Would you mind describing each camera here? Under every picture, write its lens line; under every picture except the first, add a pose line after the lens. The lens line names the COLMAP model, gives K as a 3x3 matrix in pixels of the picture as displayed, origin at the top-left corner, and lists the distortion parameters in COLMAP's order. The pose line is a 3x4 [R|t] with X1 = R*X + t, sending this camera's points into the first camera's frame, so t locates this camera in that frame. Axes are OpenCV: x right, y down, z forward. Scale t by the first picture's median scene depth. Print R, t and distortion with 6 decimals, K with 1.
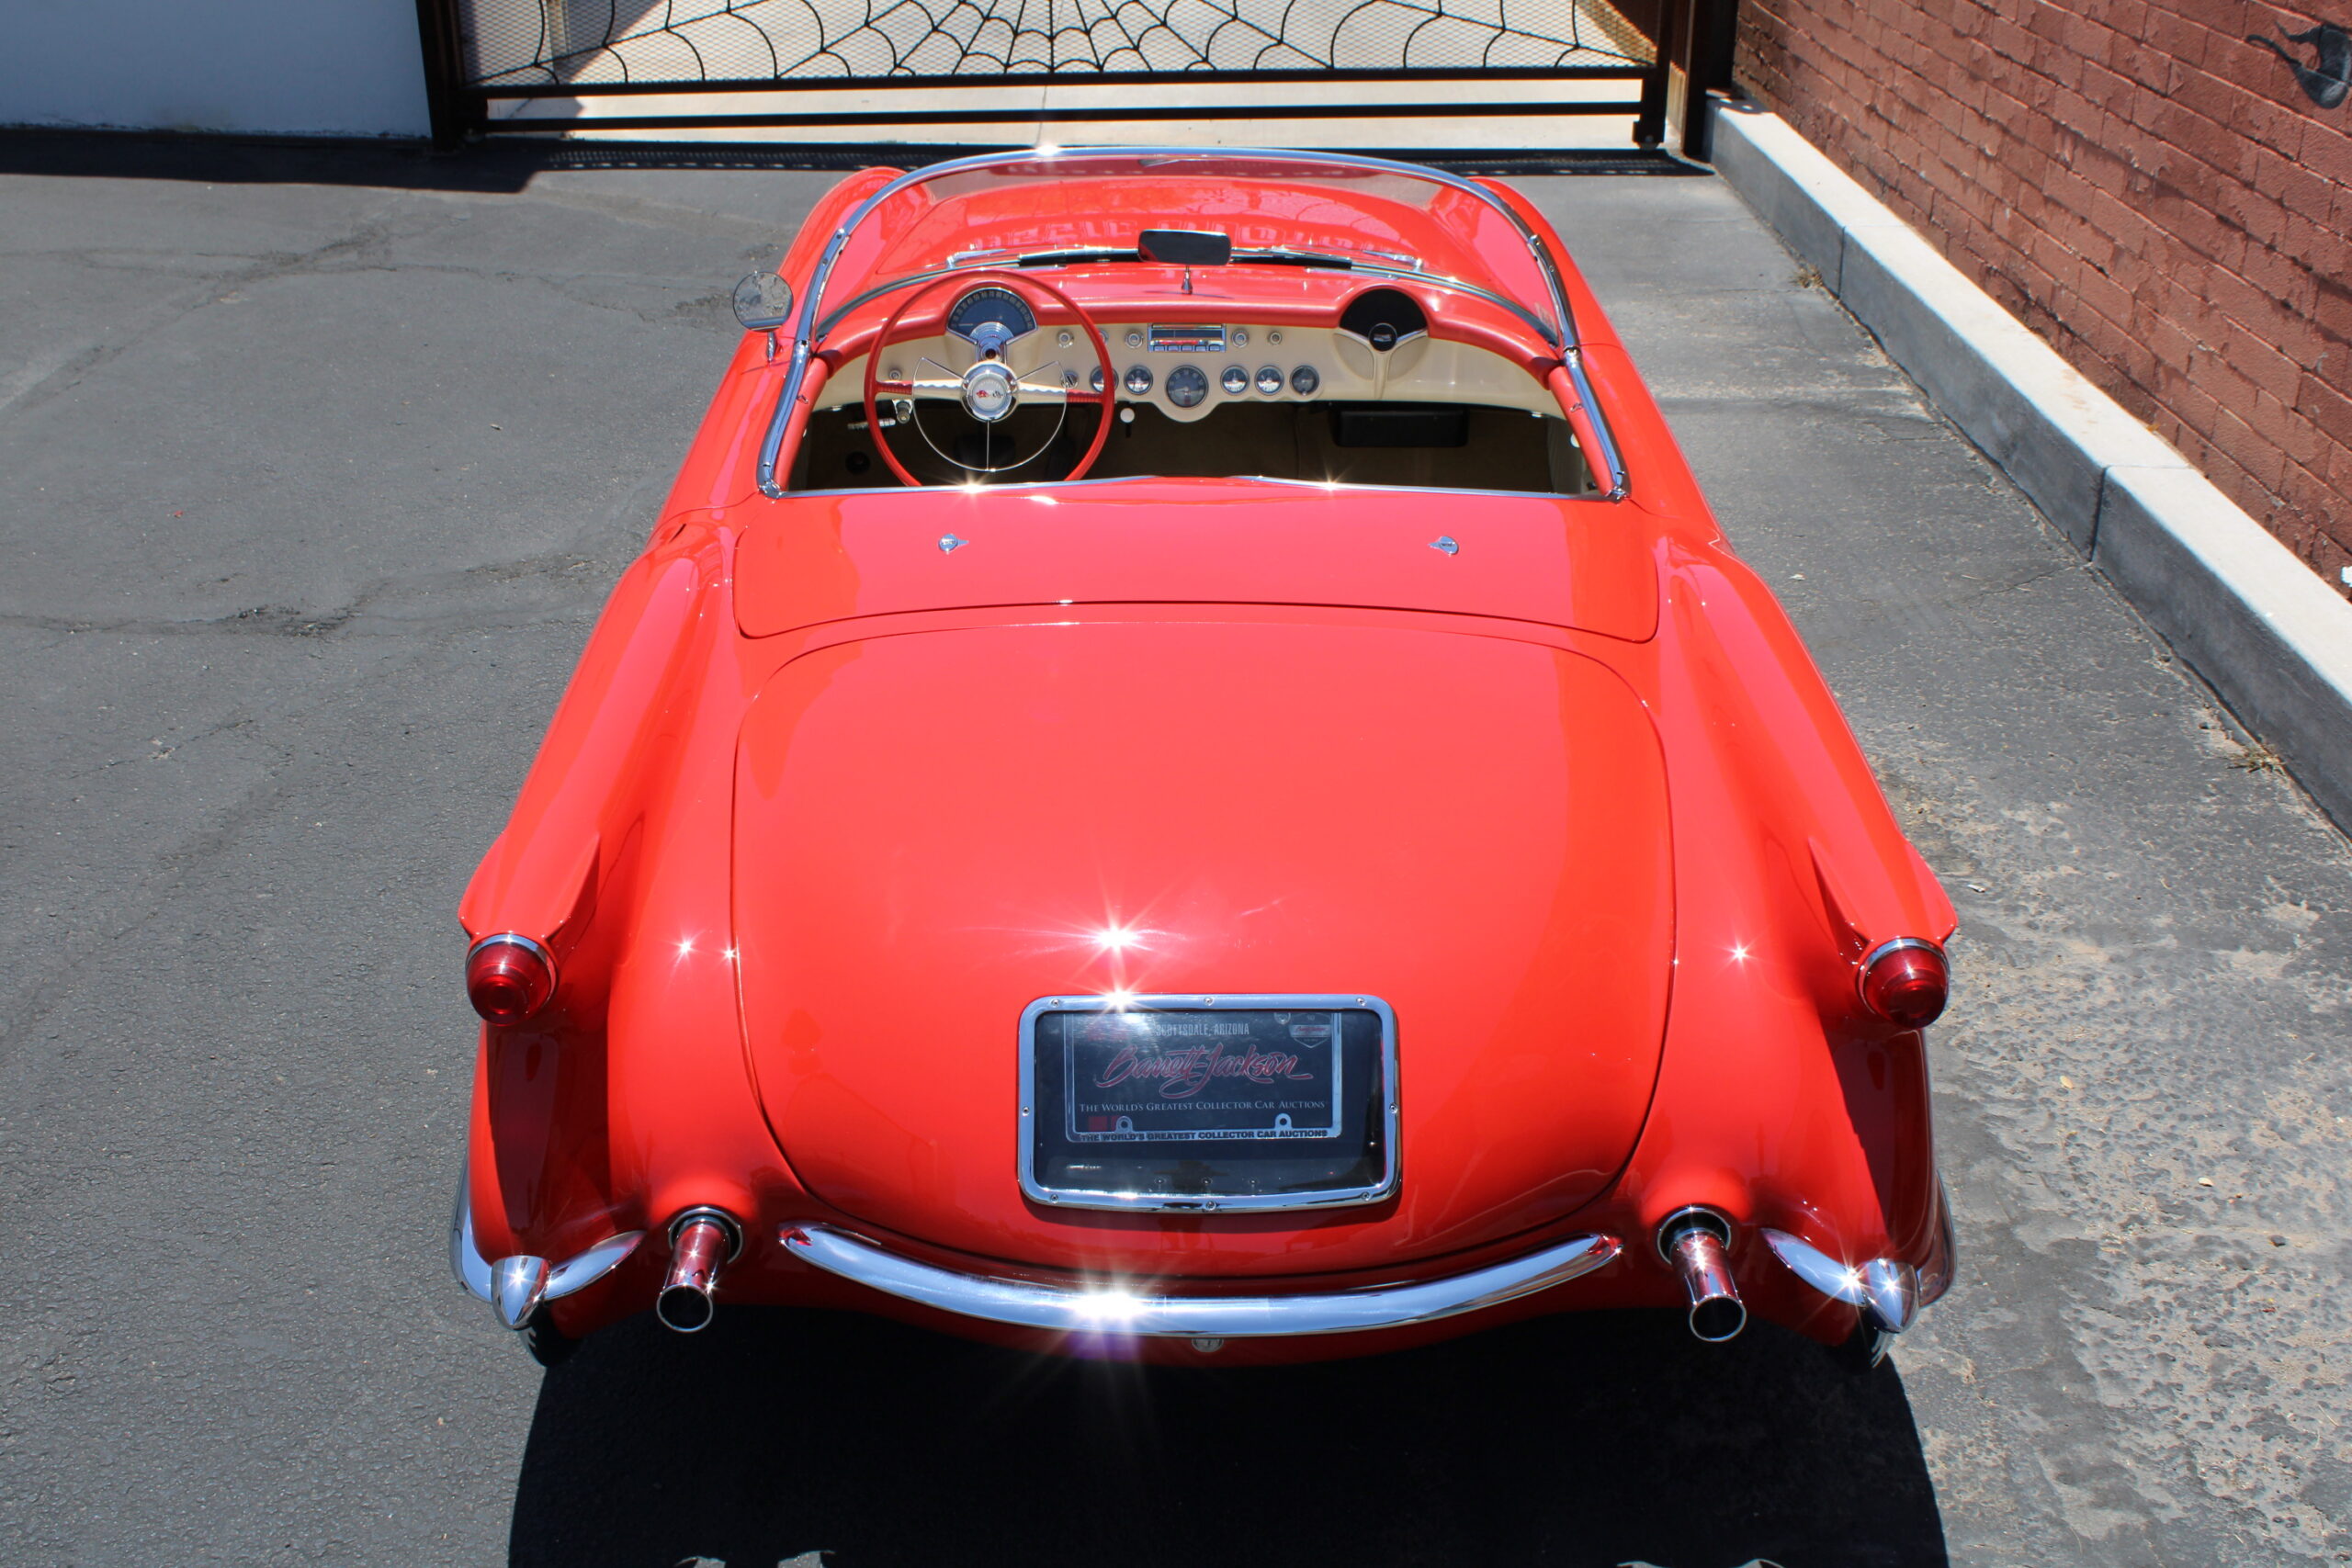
lens RADIAL K [[2523.2, 0, 1134.5], [0, 2523.2, 742.3], [0, 0, 1]] dist [-0.040880, 0.000000]
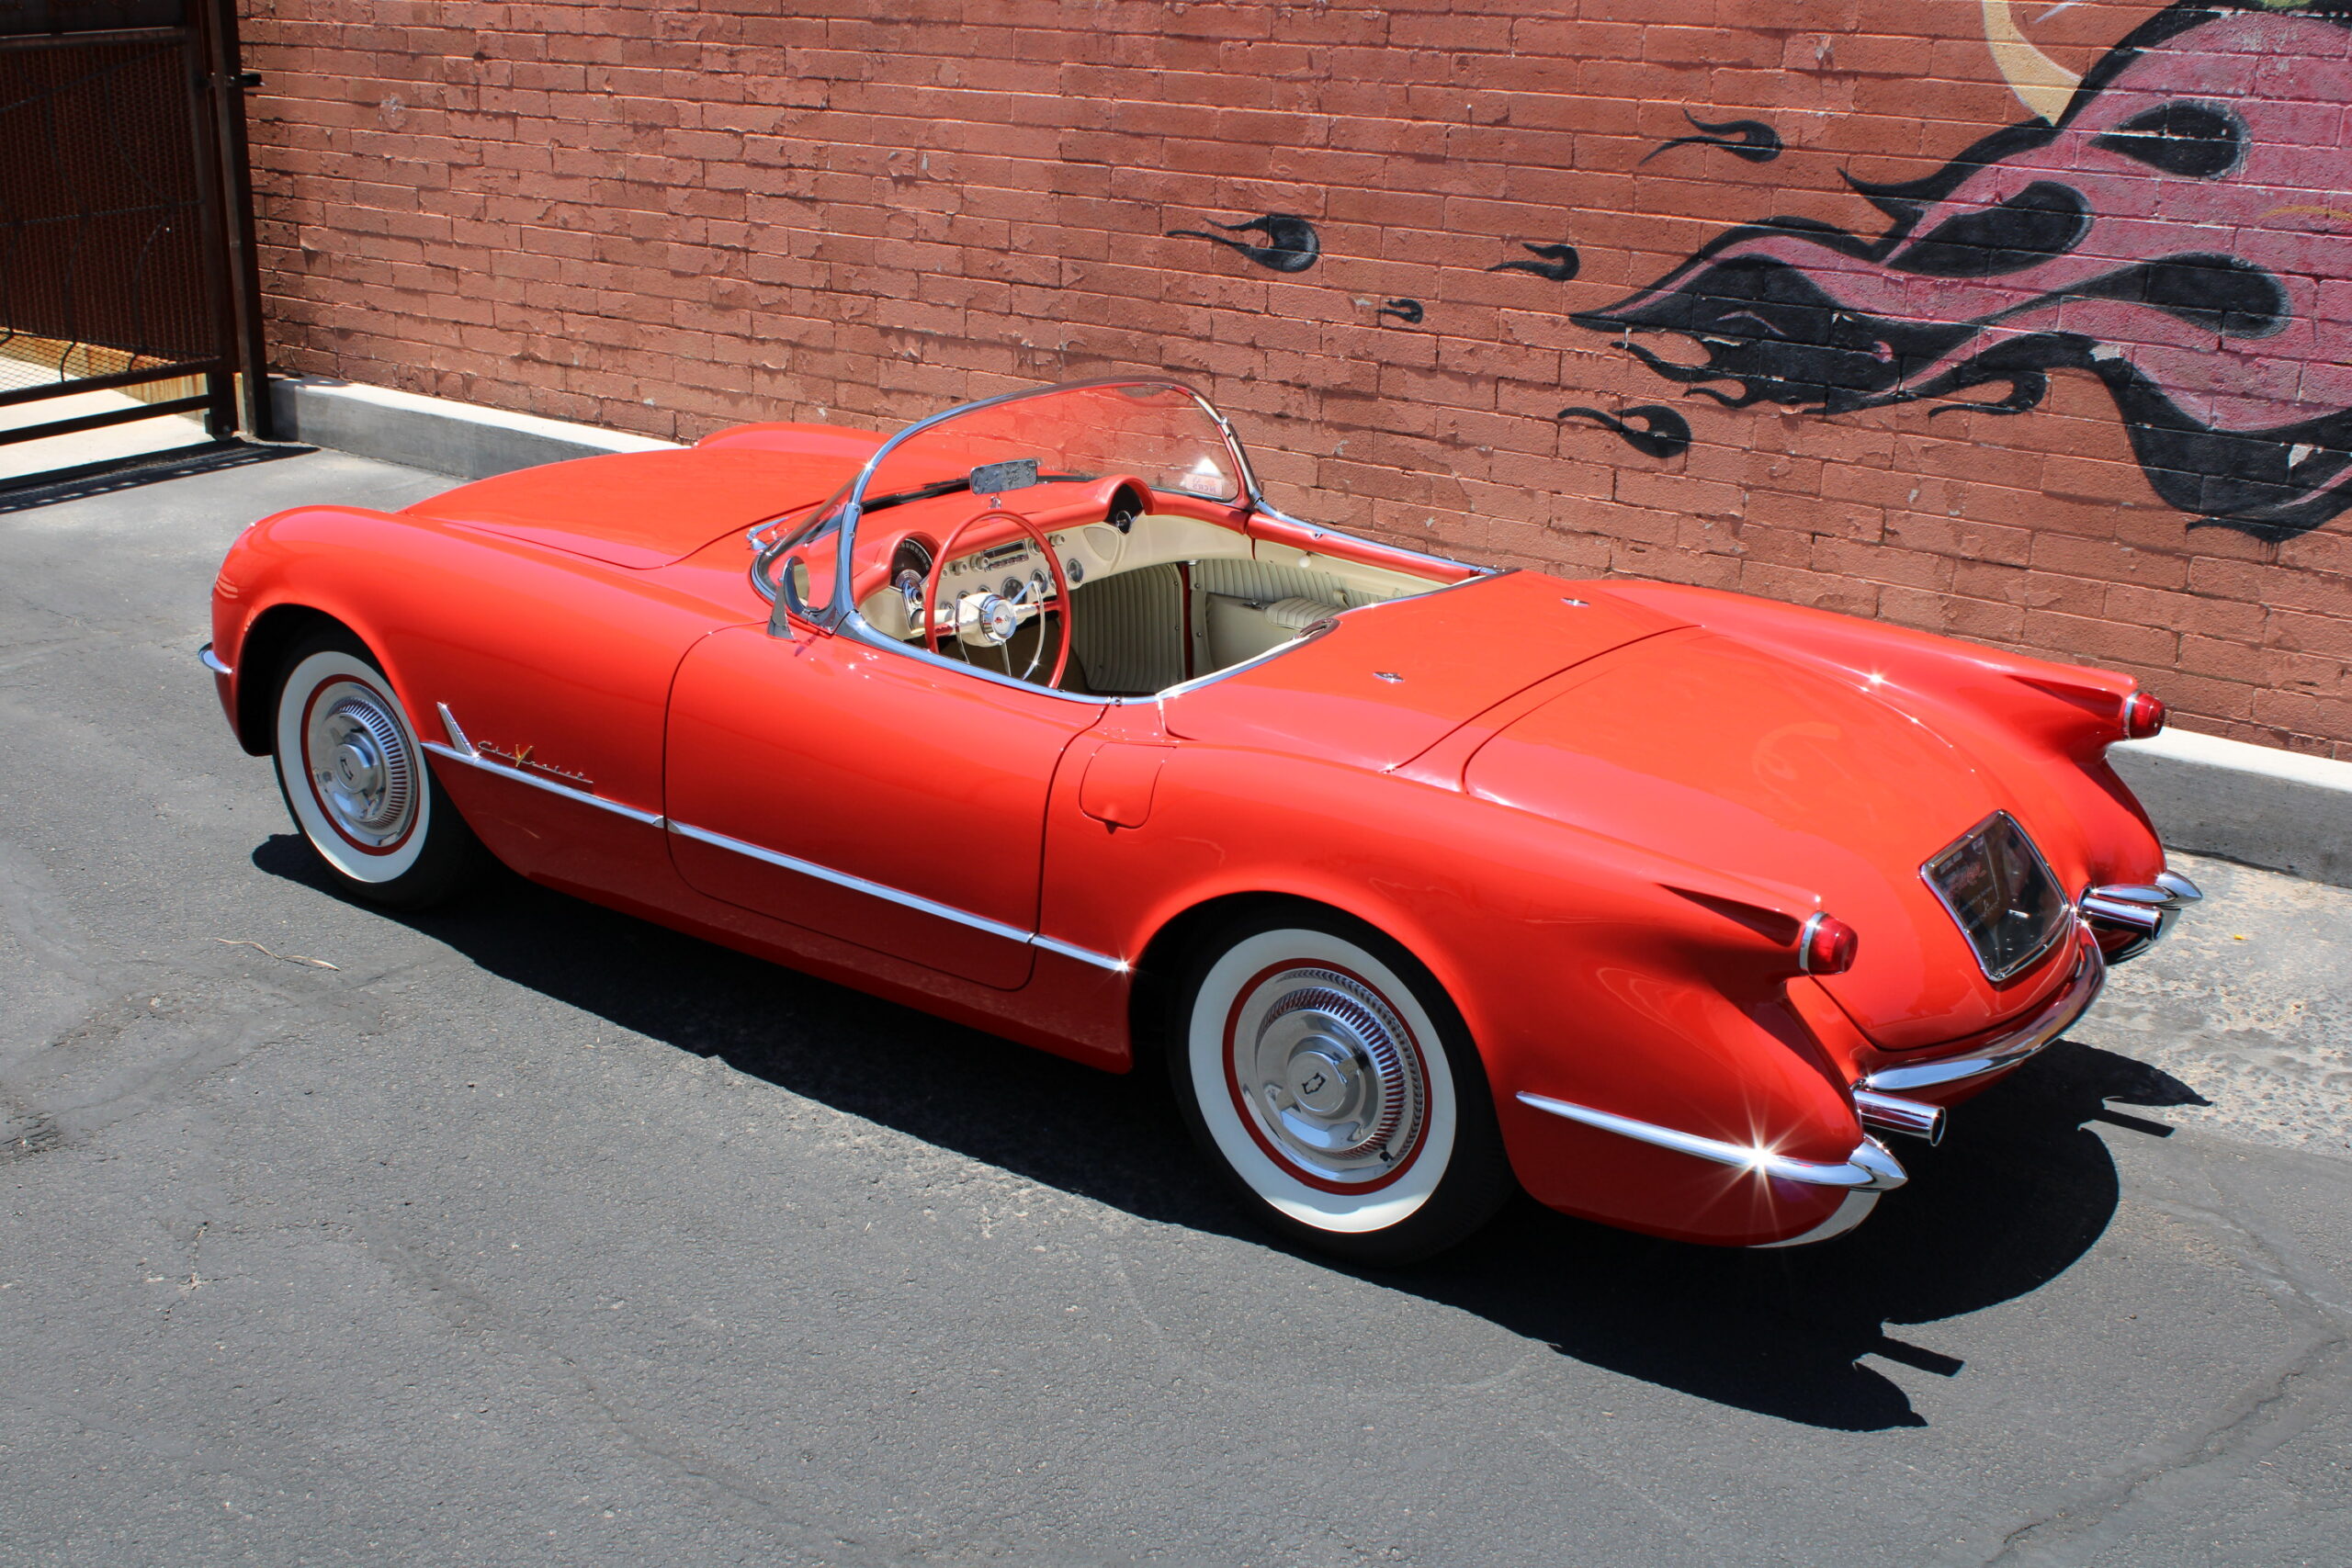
lens RADIAL K [[2712.9, 0, 1120.9], [0, 2712.9, 769.1], [0, 0, 1]] dist [-0.063897, 0.000000]
pose [[0.601233, -0.242136, 0.761505, -0.717410], [0.320019, 0.946184, 0.048193, -0.086338], [-0.732193, 0.214721, 0.646365, 0.140526]]
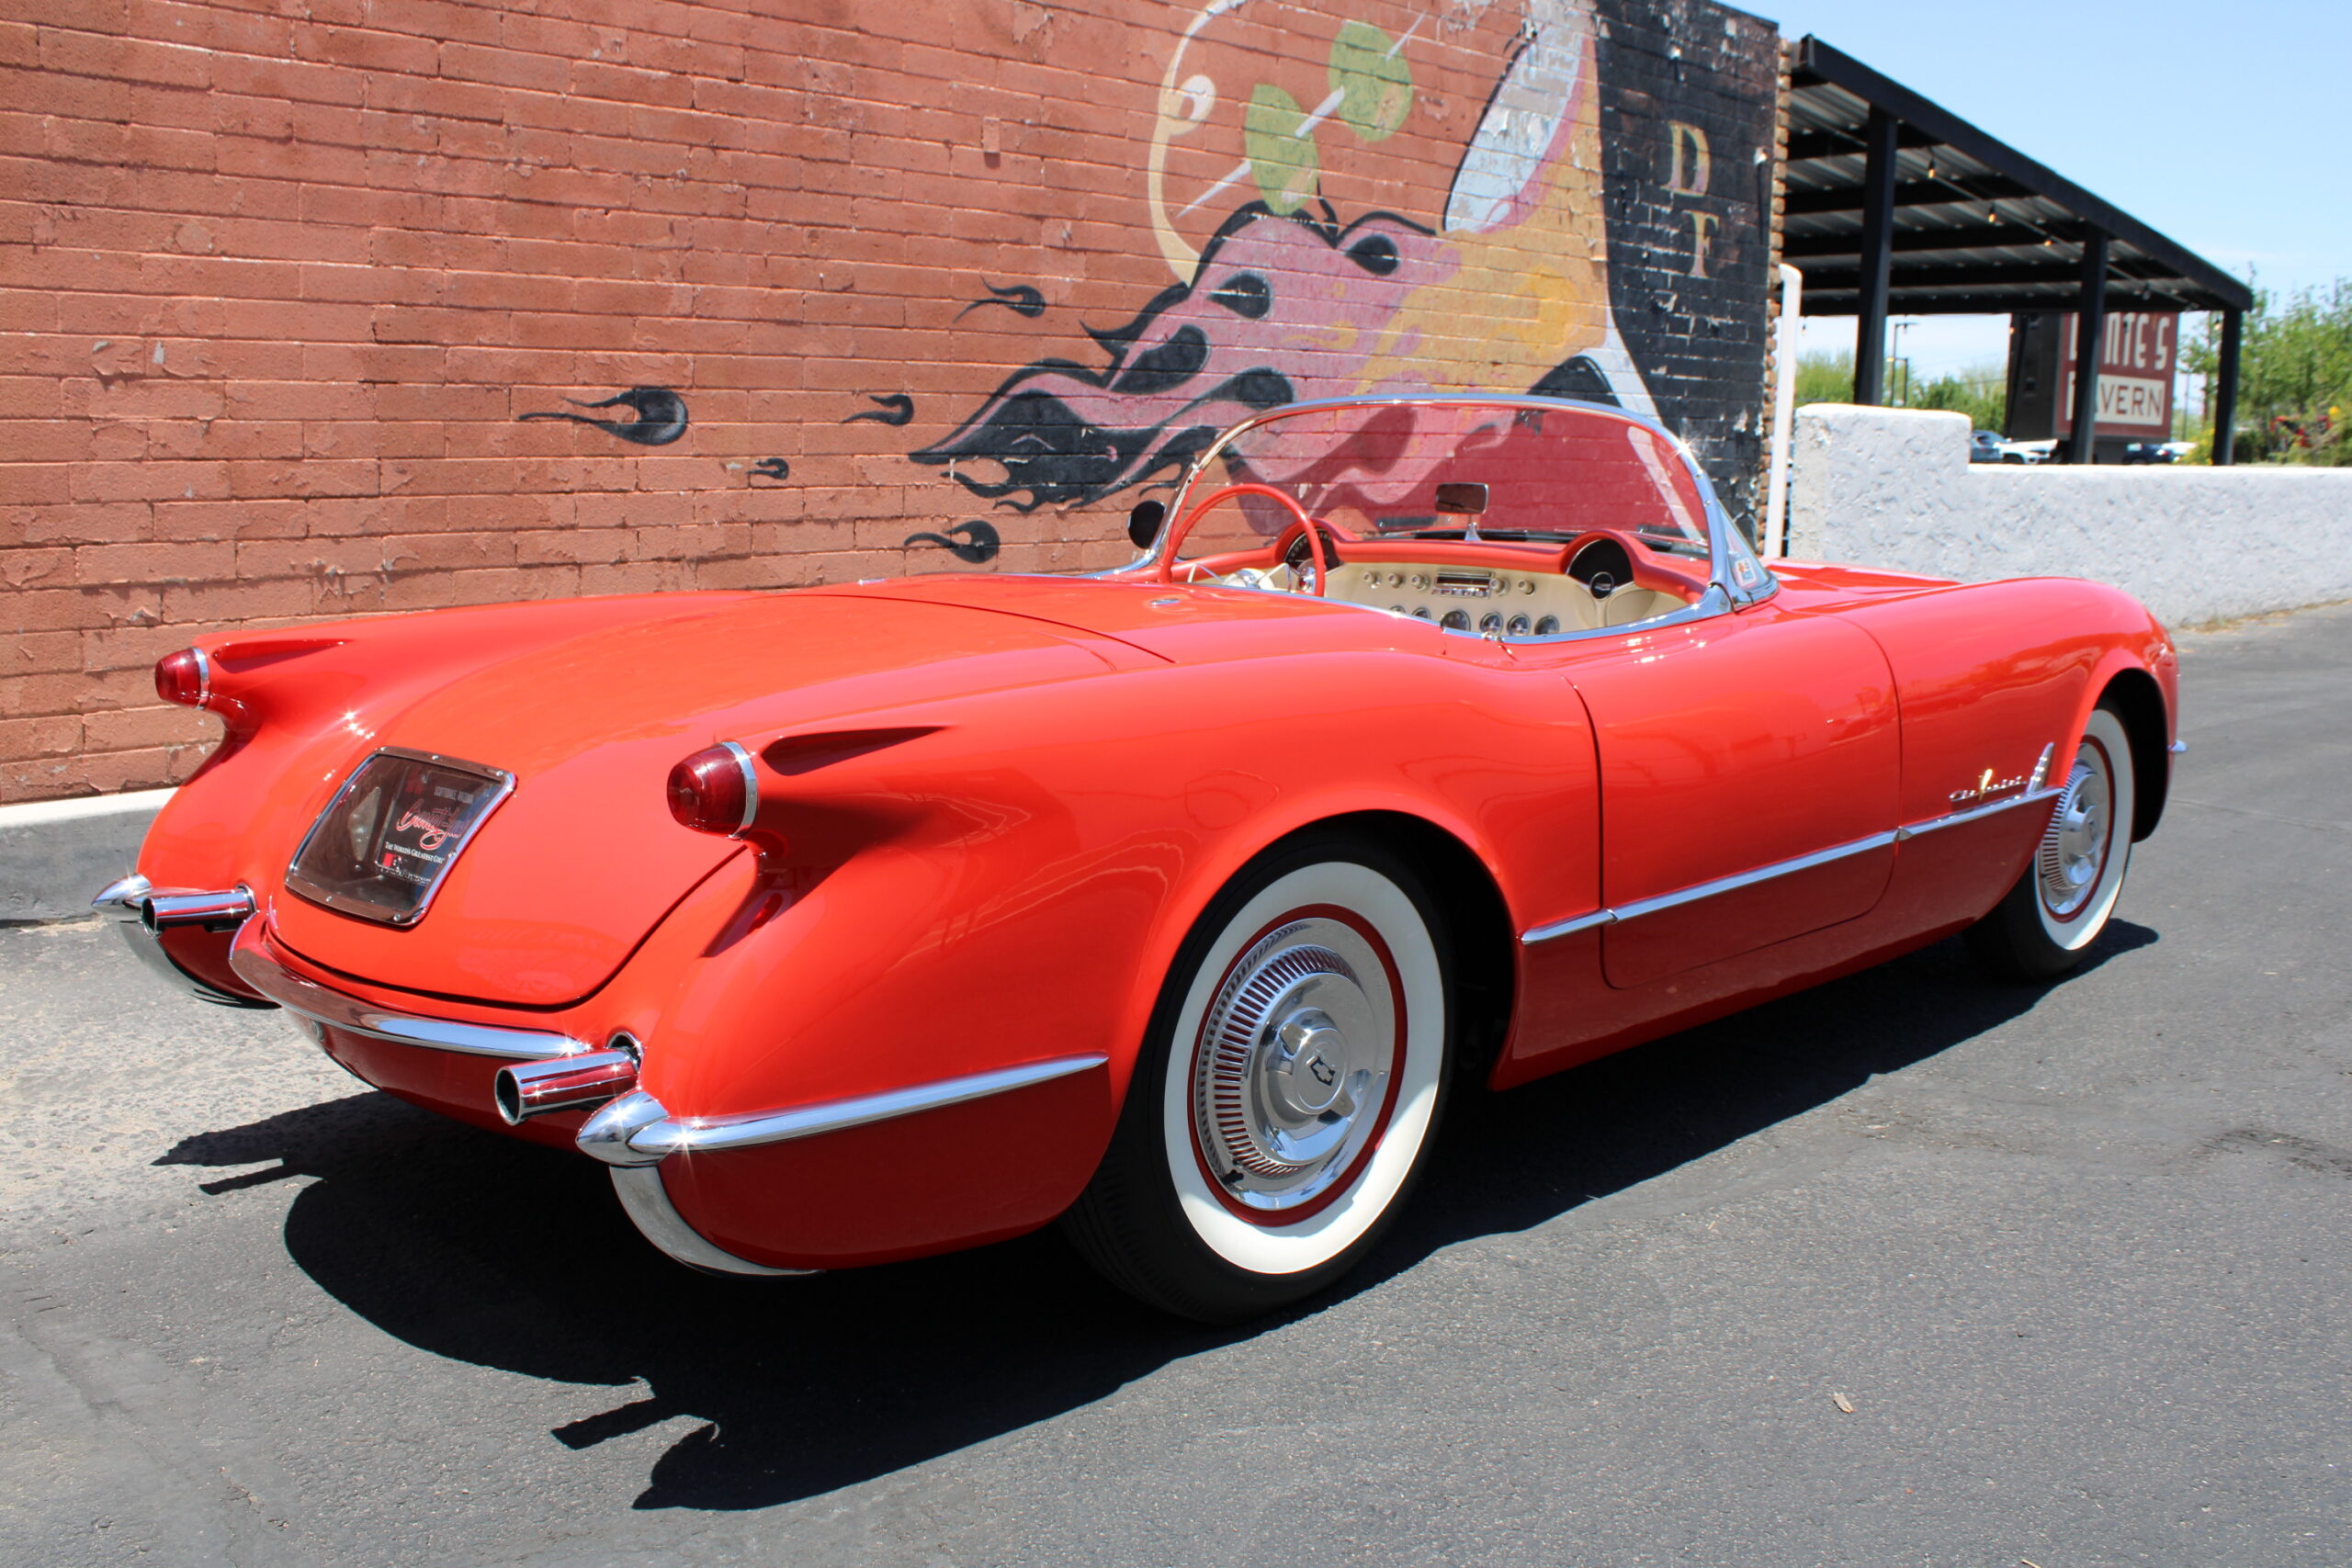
lens RADIAL K [[2112.6, 0, 1176.7], [0, 2112.6, 784.3], [0, 0, 1]] dist [-0.156428, 0.159258]
pose [[-0.734028, -0.113735, 0.669527, -0.462241], [0.273358, 0.853001, 0.444595, -0.474487], [-0.621673, 0.509366, -0.595036, 1.442992]]
